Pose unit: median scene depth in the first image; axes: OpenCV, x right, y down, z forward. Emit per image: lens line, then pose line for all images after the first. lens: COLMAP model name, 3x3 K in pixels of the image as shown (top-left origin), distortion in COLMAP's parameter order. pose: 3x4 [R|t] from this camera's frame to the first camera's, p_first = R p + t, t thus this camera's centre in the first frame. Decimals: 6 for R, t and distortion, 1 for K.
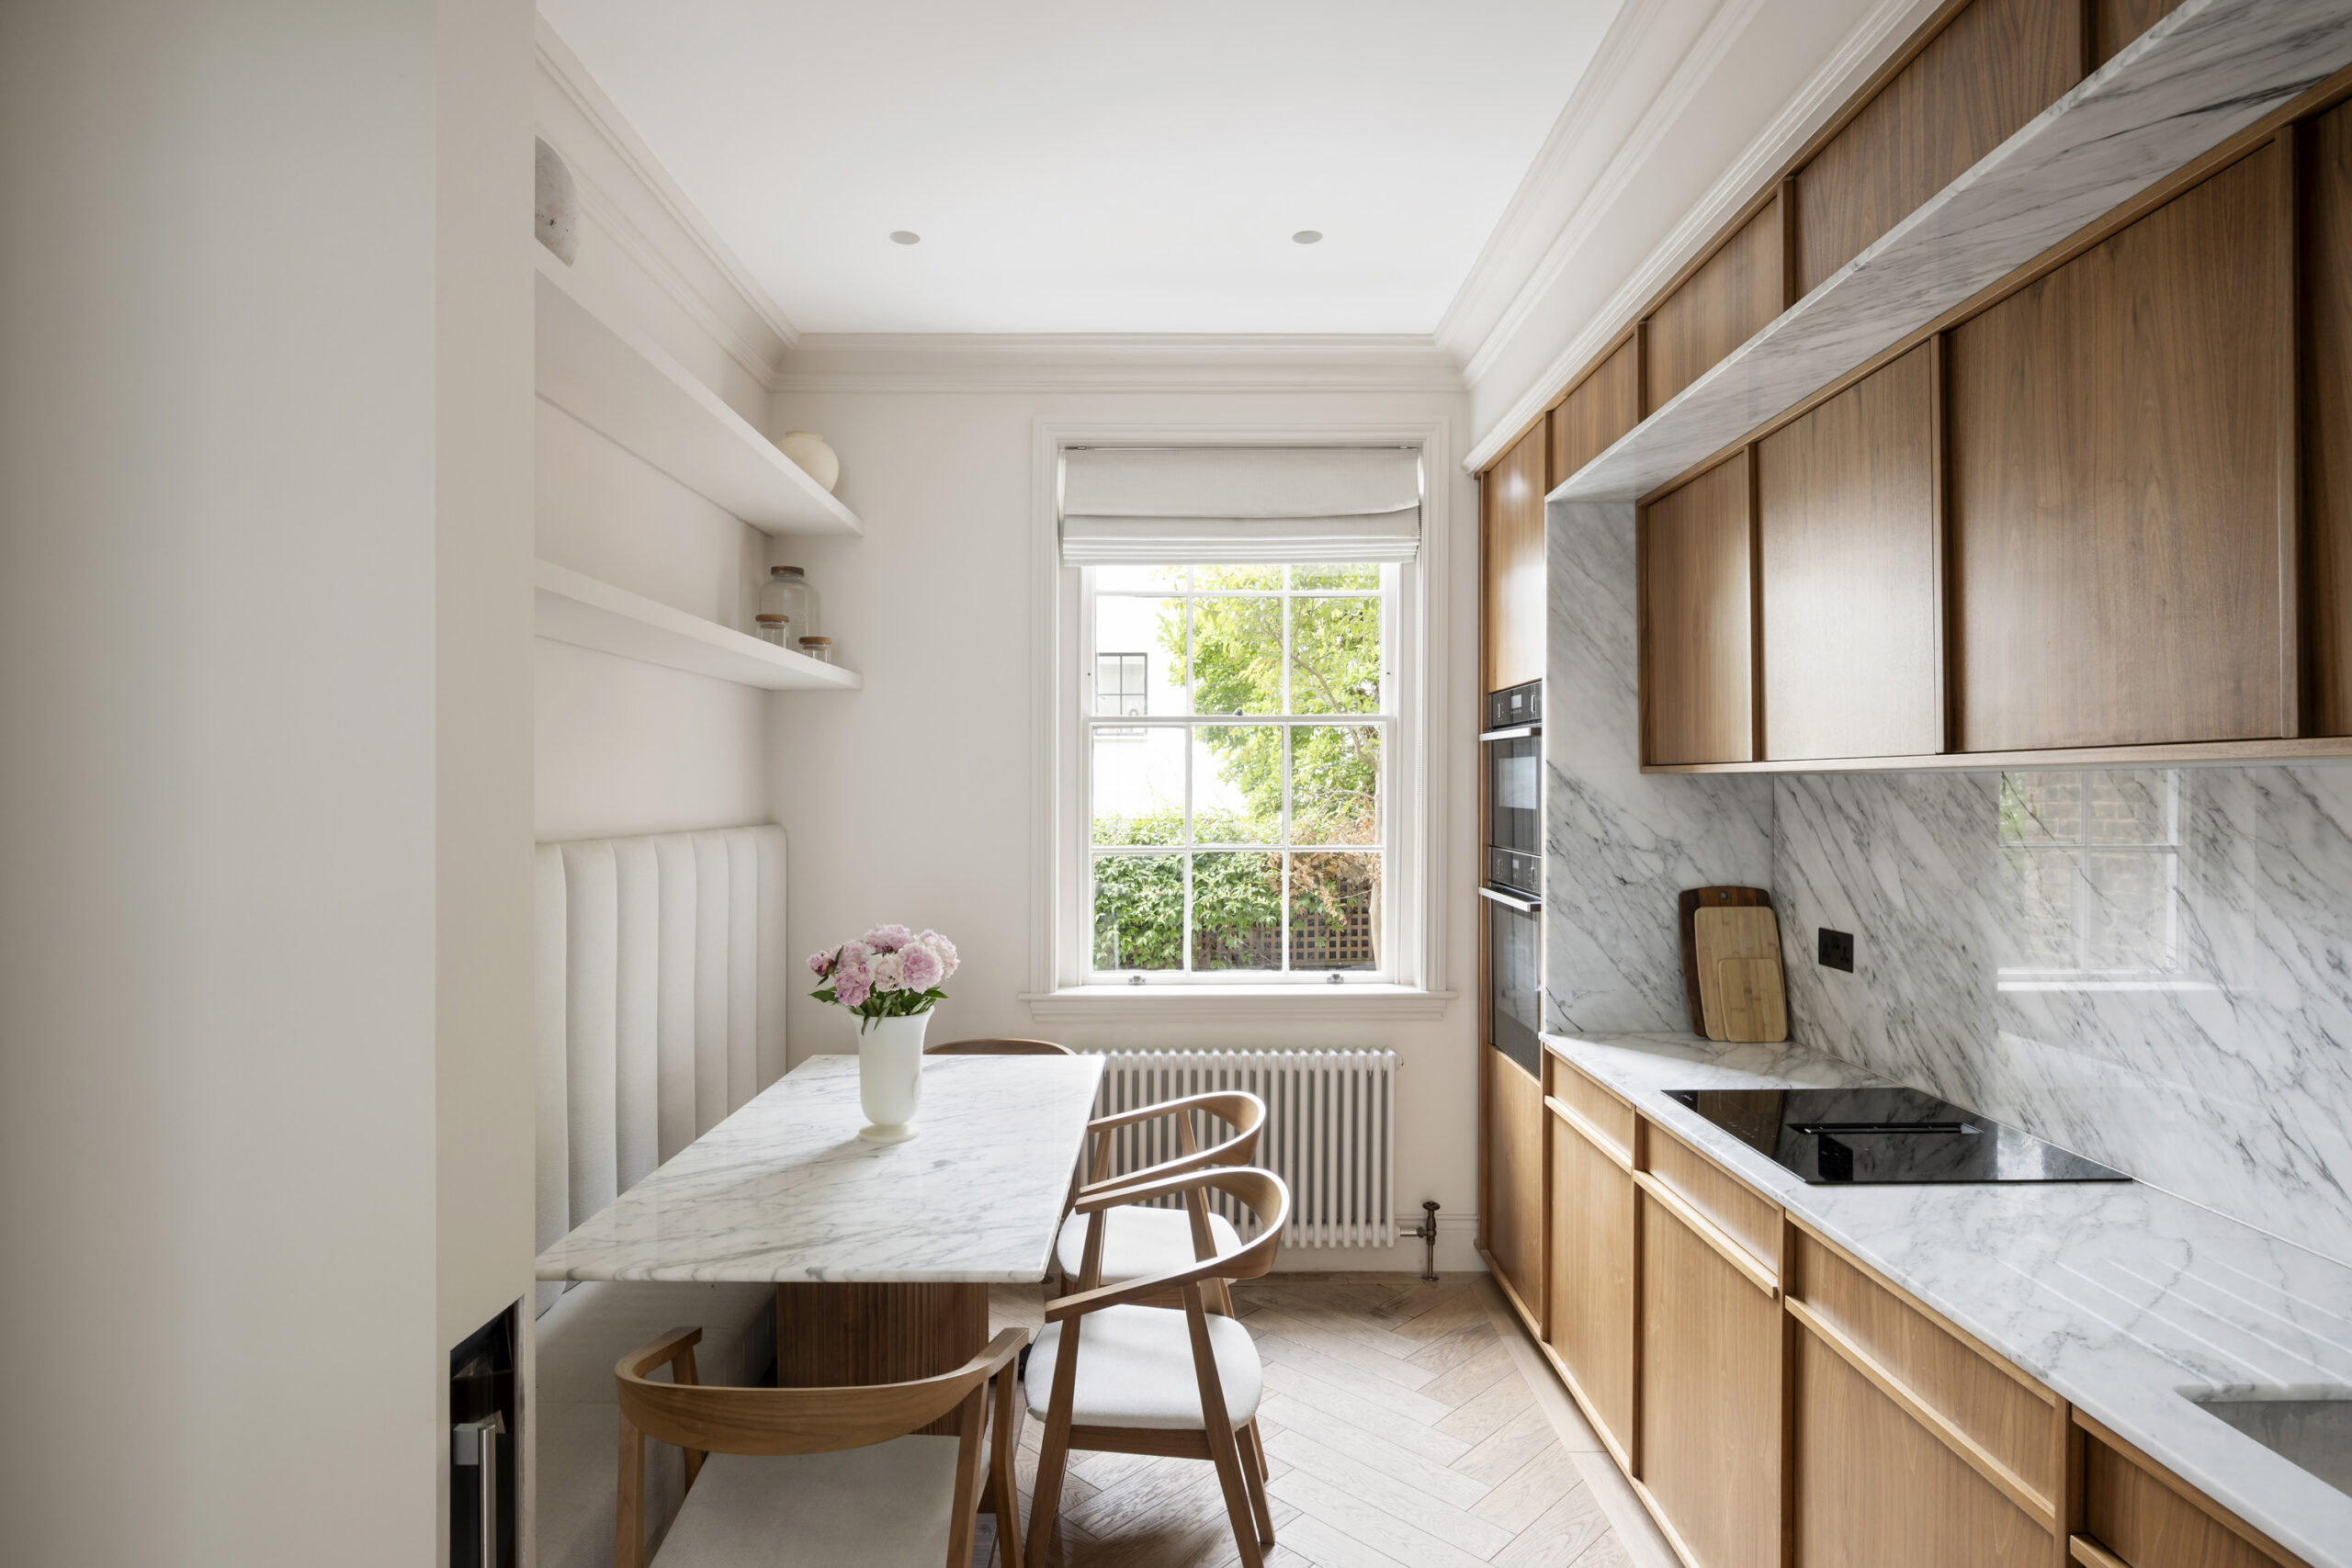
lens RADIAL K [[1238.7, 0, 1180.7], [0, 1238.7, 780.5], [0, 0, 1]] dist [-0.005319, -0.001681]
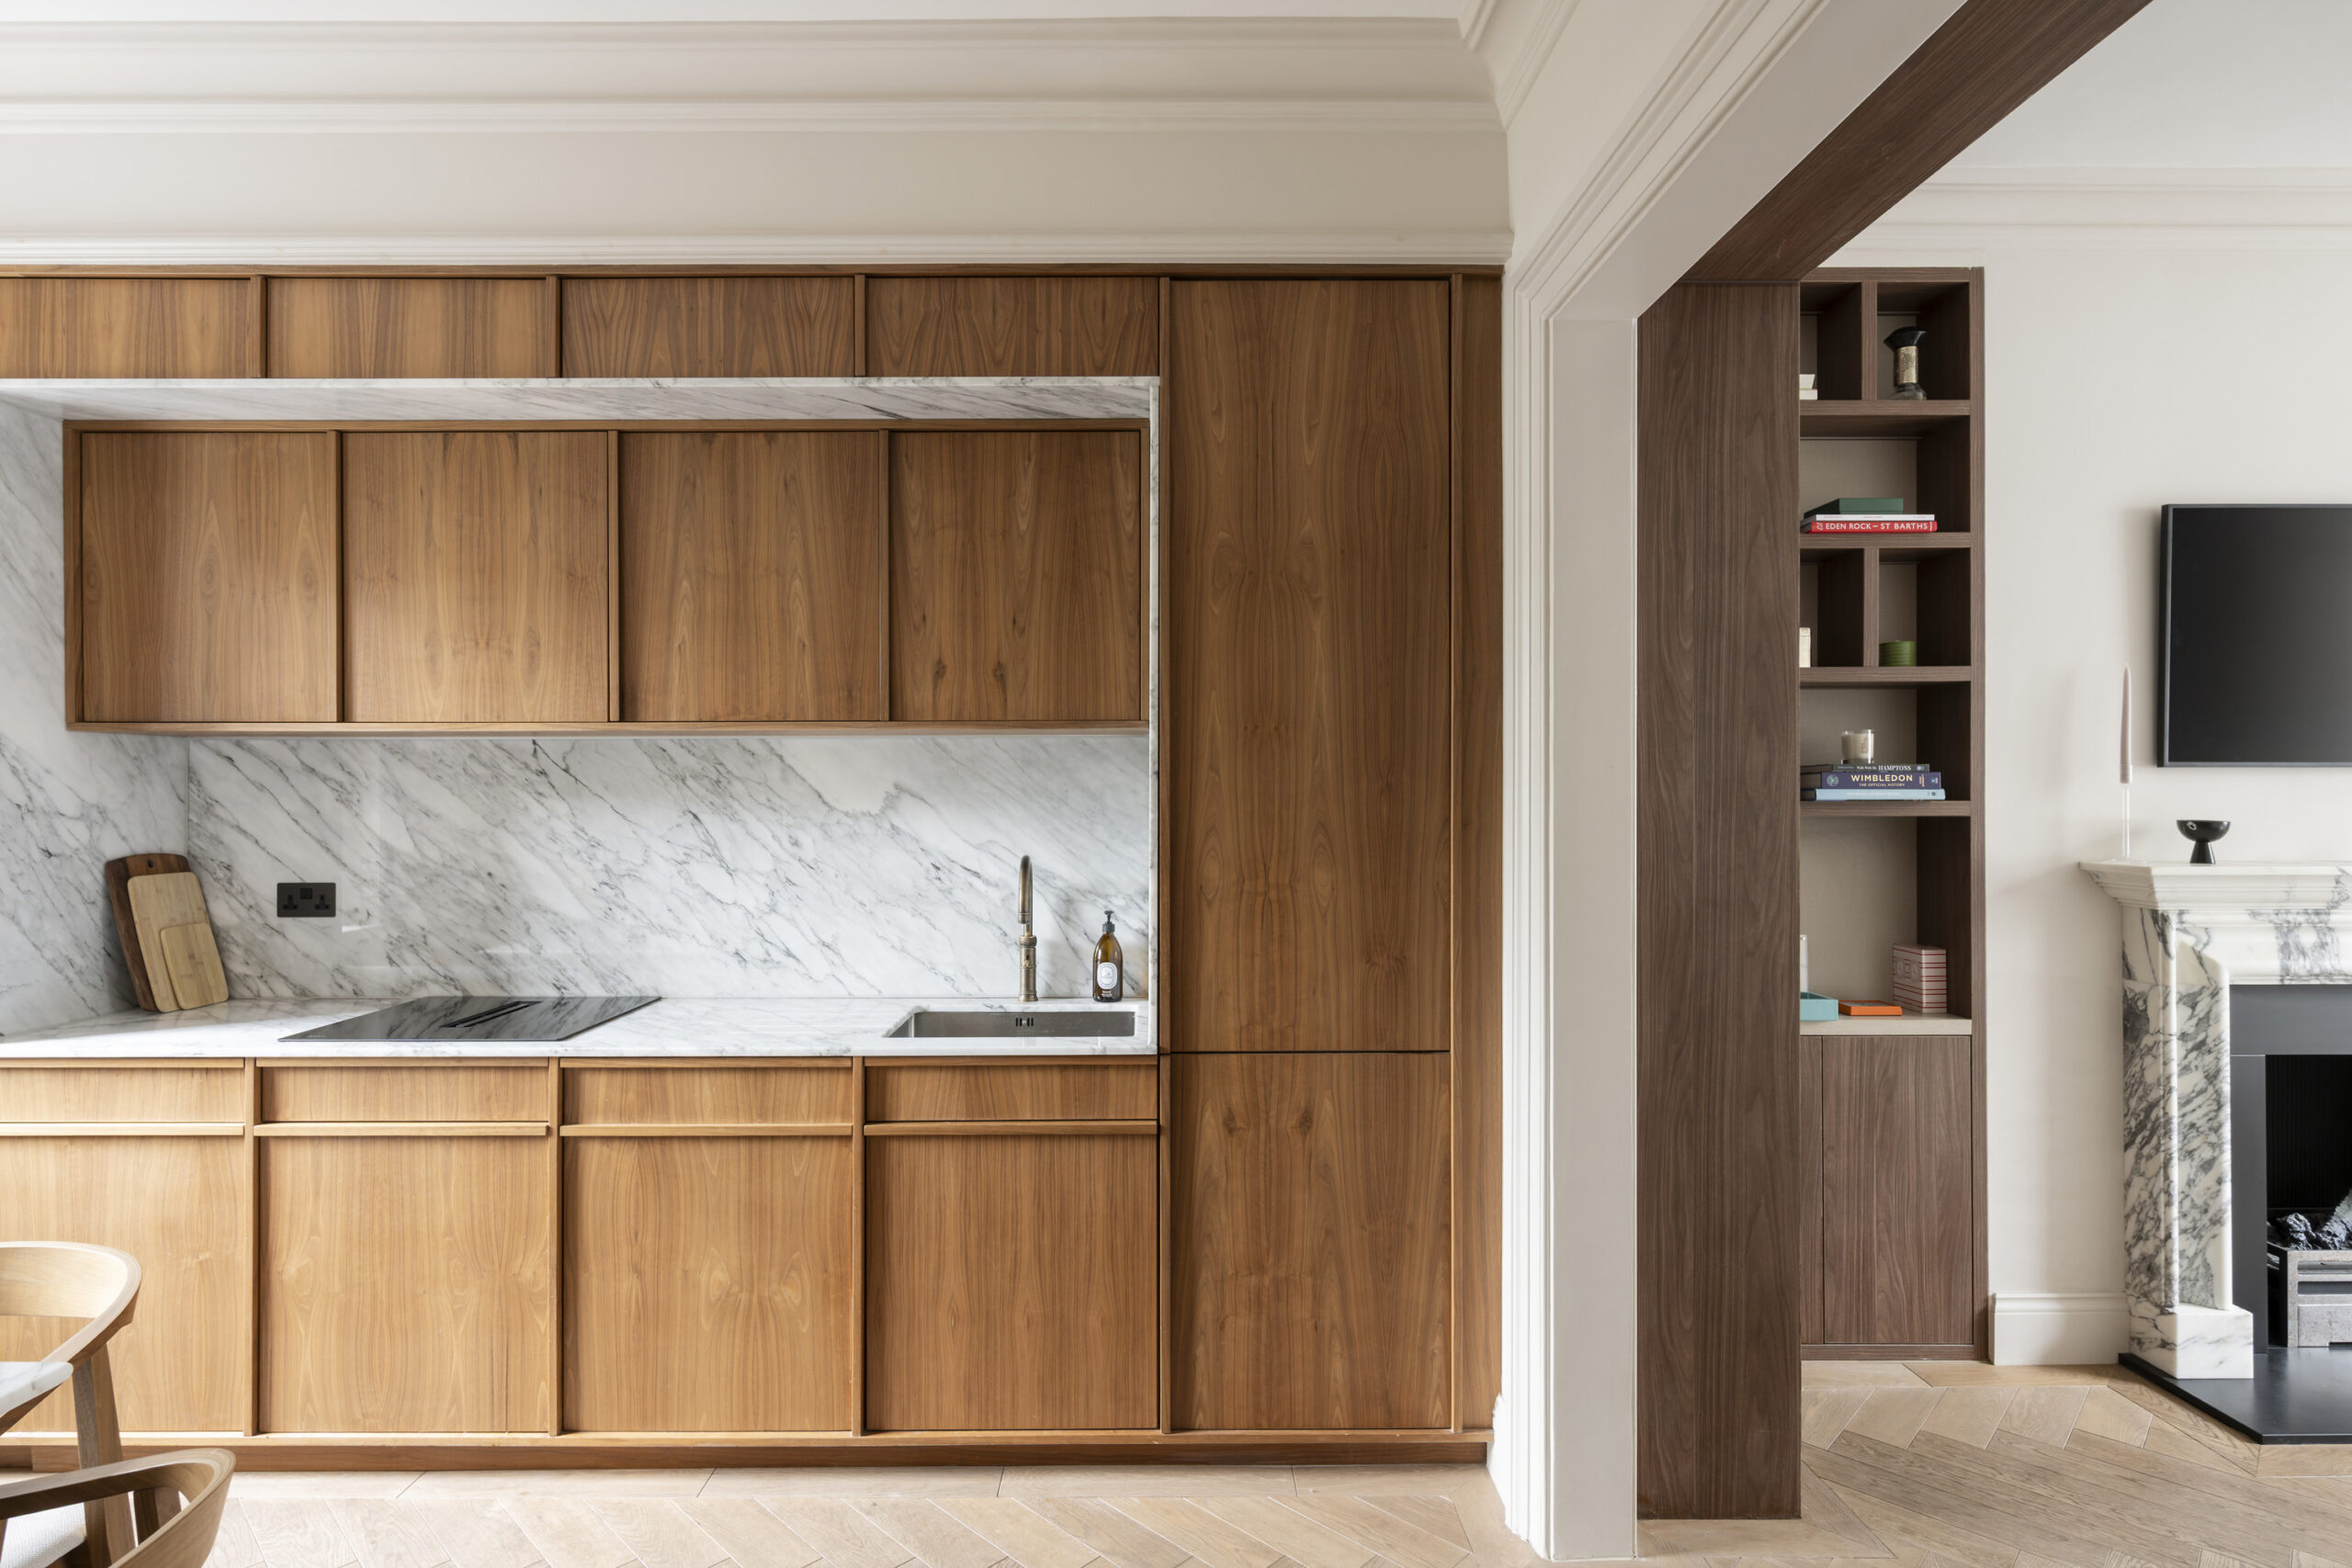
lens RADIAL K [[1238.7, 0, 1188.6], [0, 1238.7, 801.0], [0, 0, 1]] dist [-0.005319, -0.001681]
pose [[-0.002150, -0.000485, 0.999998, -0.556373], [-0.002057, 0.999998, 0.000481, 0.046559], [-0.999996, -0.002056, -0.002151, 0.220409]]
